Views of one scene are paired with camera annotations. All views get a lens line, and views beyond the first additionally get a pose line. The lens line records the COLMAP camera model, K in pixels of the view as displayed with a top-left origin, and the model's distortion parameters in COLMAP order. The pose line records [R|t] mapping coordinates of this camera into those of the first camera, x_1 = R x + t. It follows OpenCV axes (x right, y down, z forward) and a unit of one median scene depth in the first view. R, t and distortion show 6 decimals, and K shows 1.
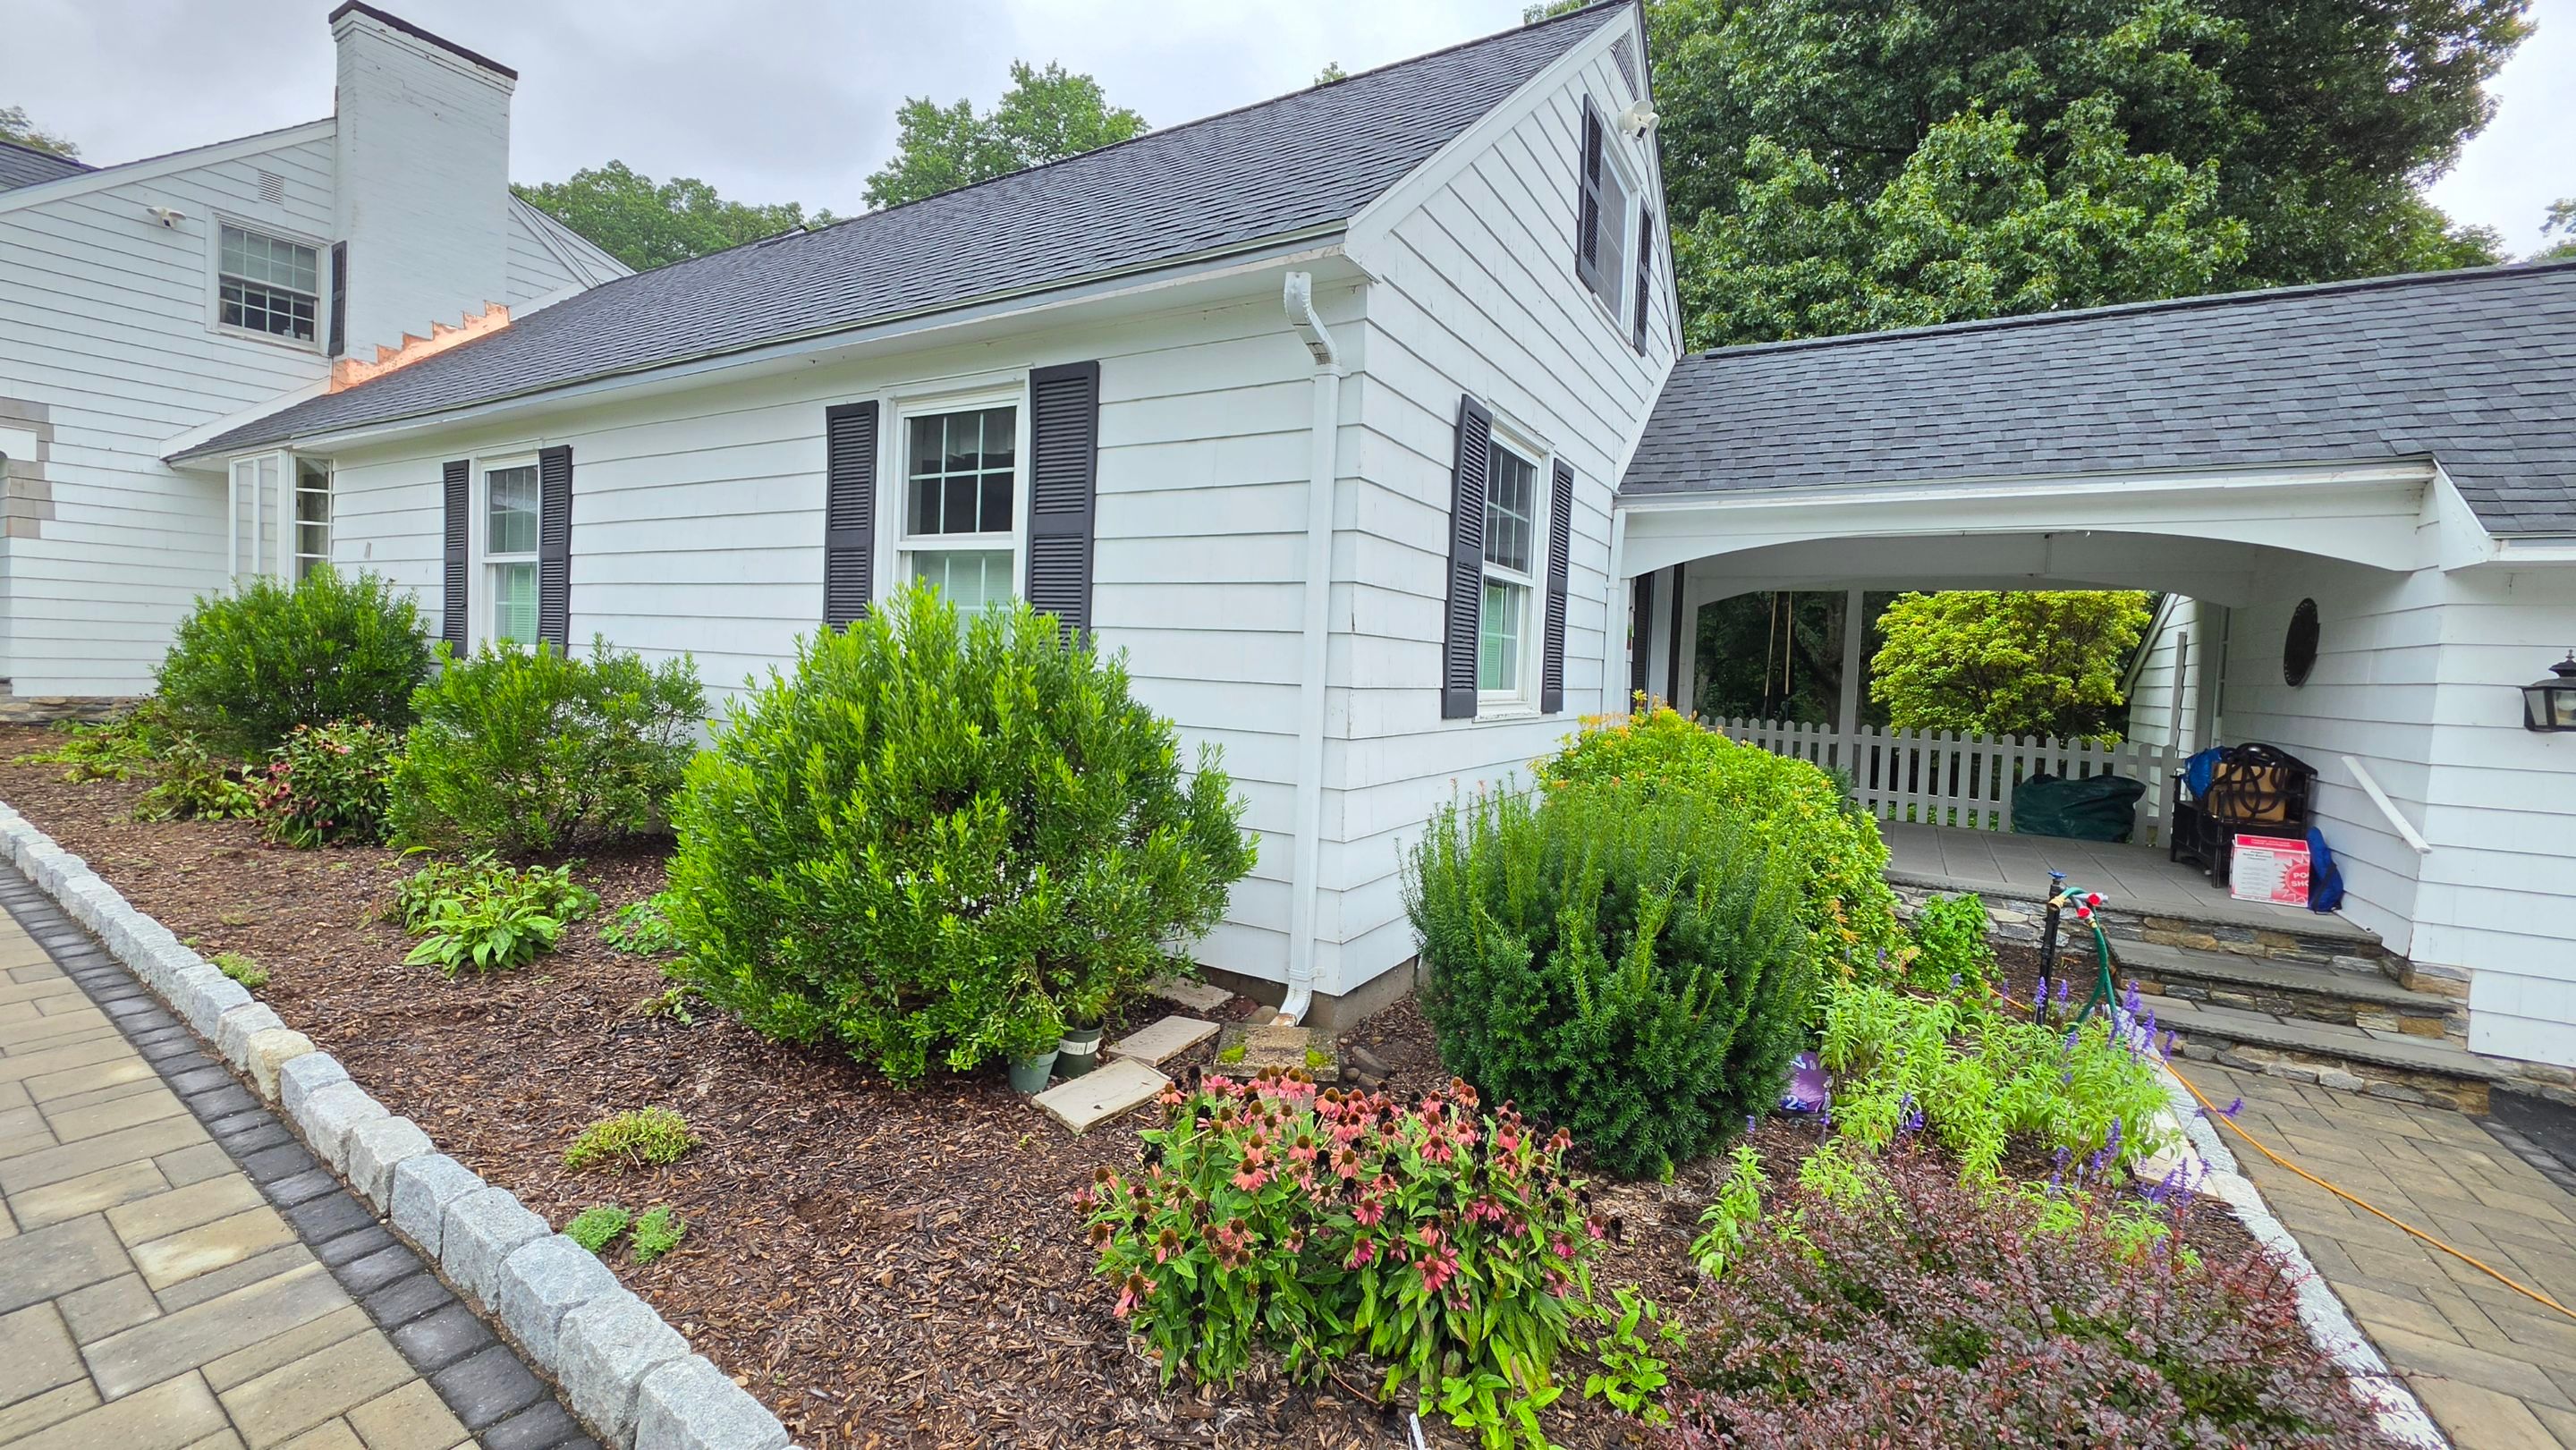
lens RADIAL K [[1039.3, 0, 1282.4], [0, 1039.3, 706.3], [0, 0, 1]] dist [0.000093, 0.000194]
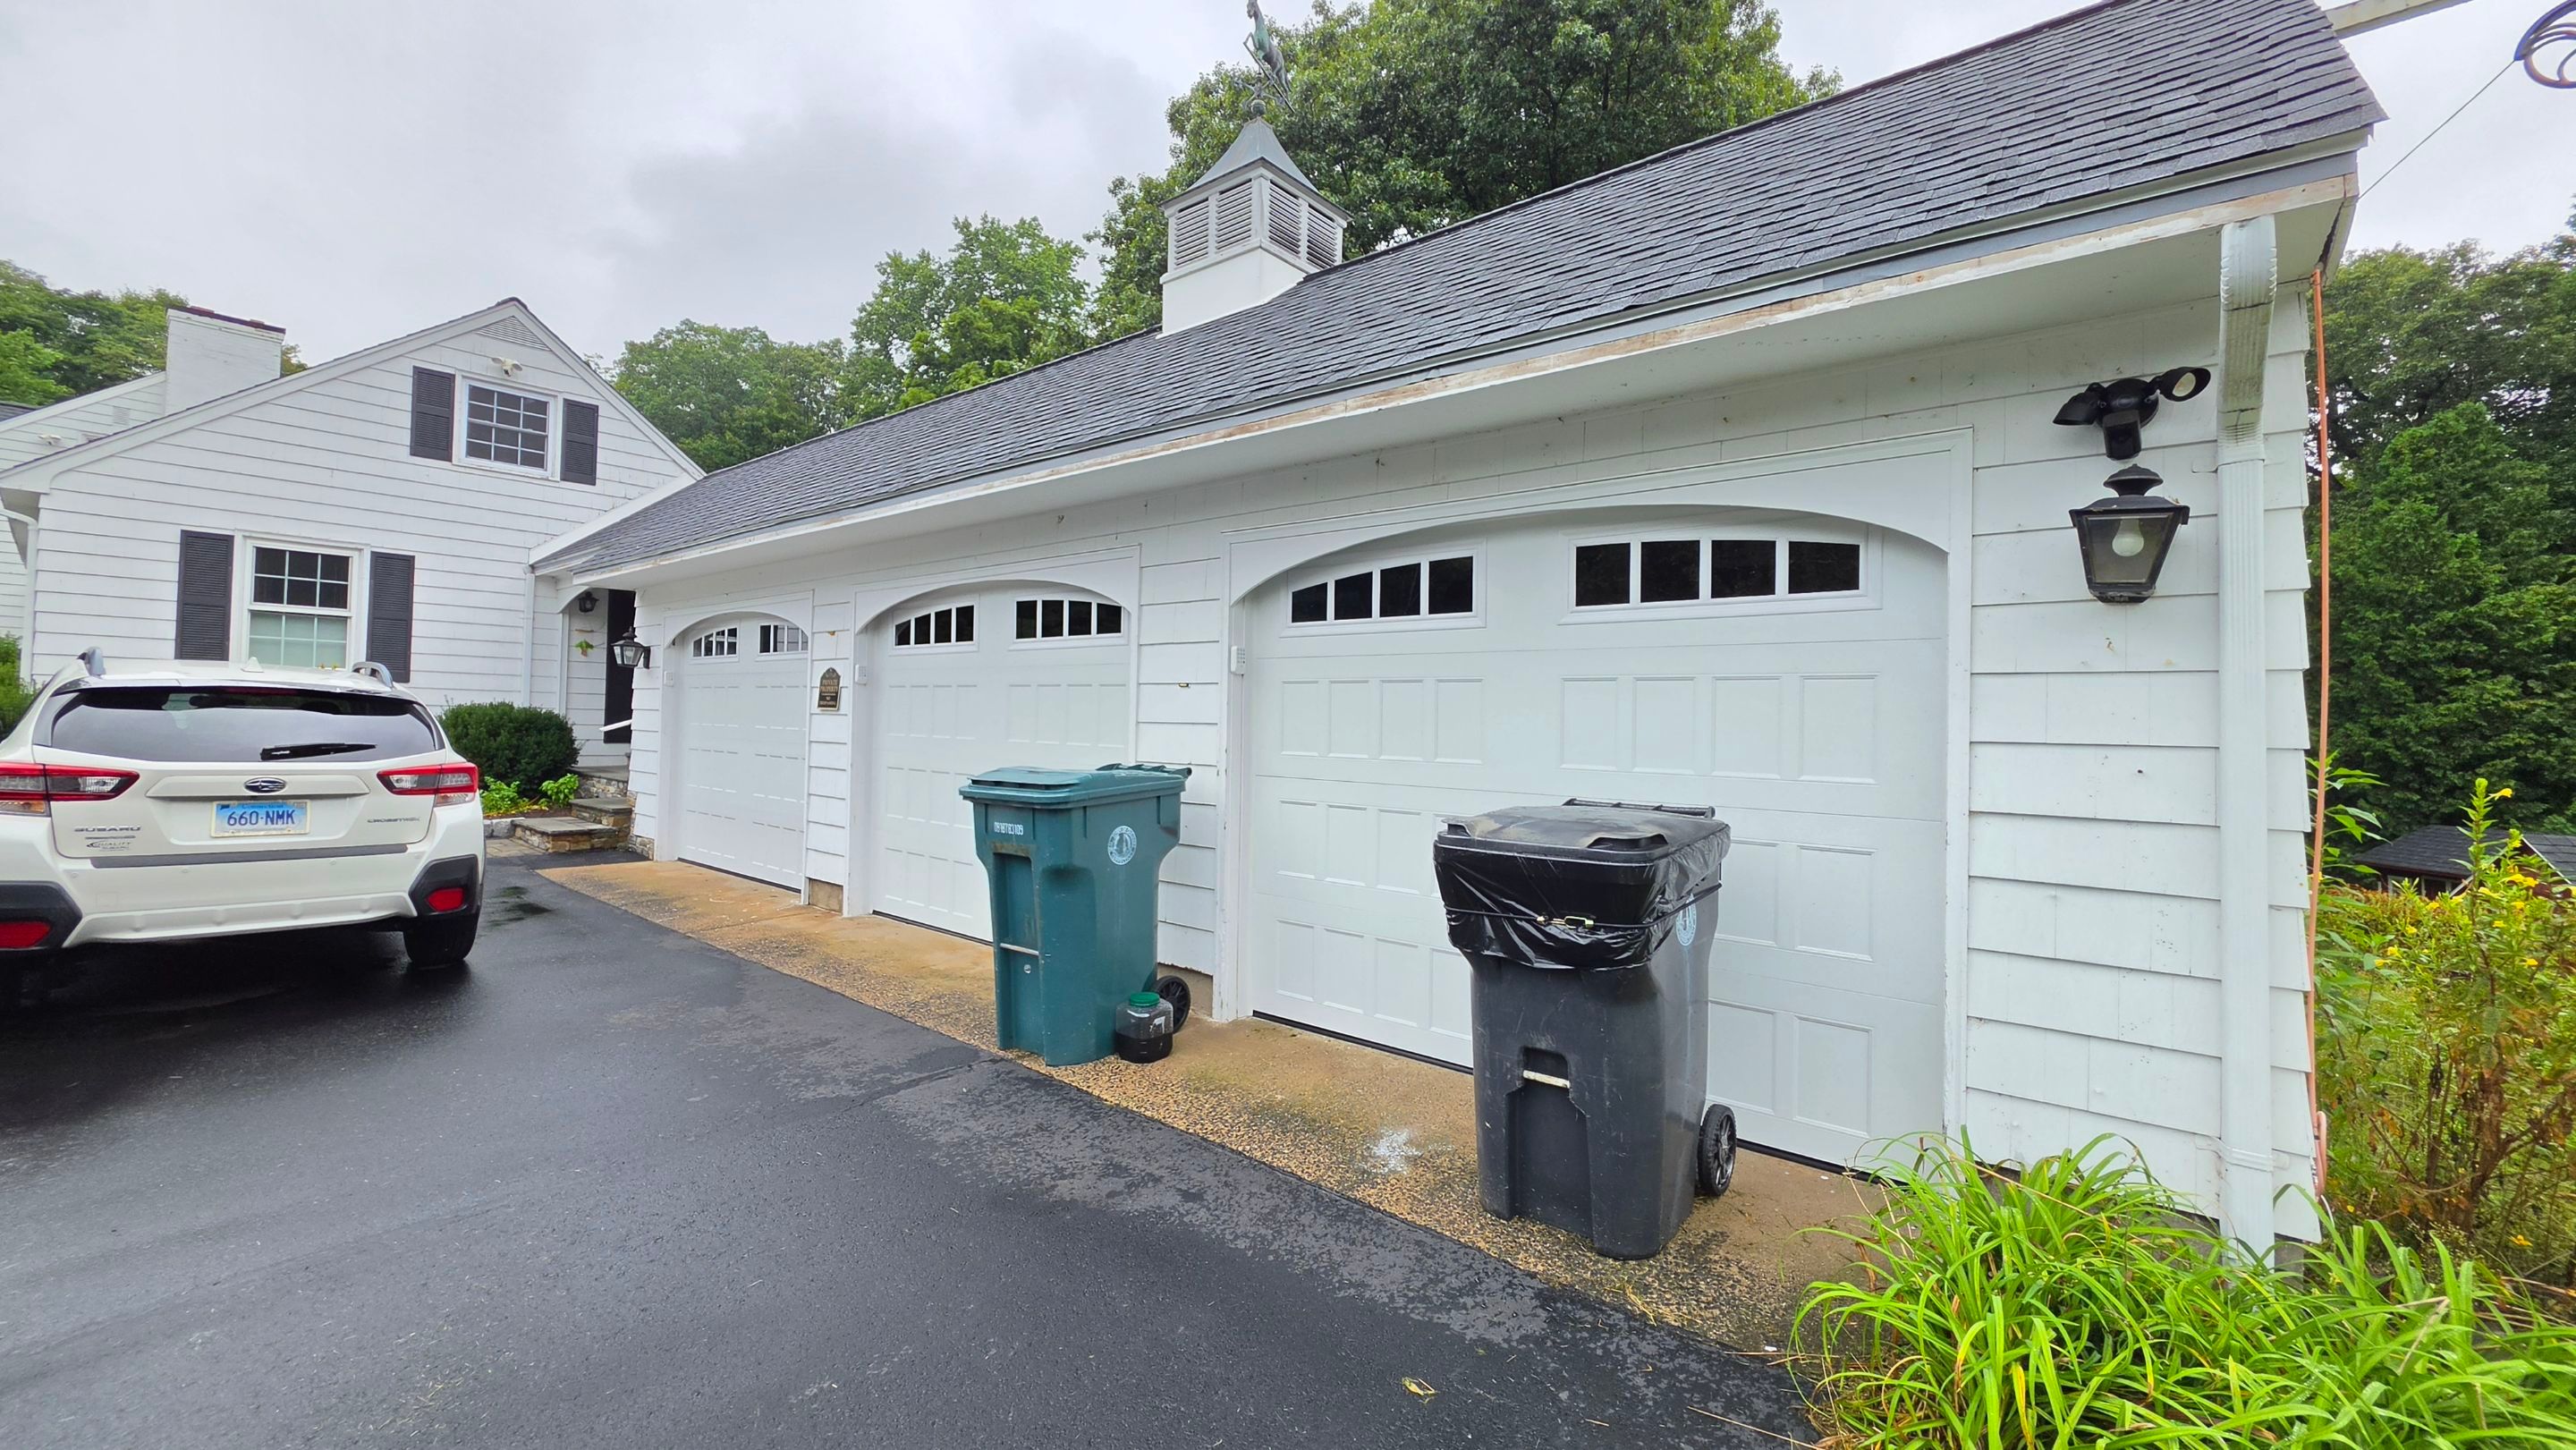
lens RADIAL K [[1039.3, 0, 1282.4], [0, 1039.3, 706.3], [0, 0, 1]] dist [0.000093, 0.000194]
pose [[0.982768, -0.009826, -0.184584, 0.328446], [-0.002016, 0.997957, -0.063858, 0.025052], [0.184834, 0.063130, 0.980740, -0.083742]]
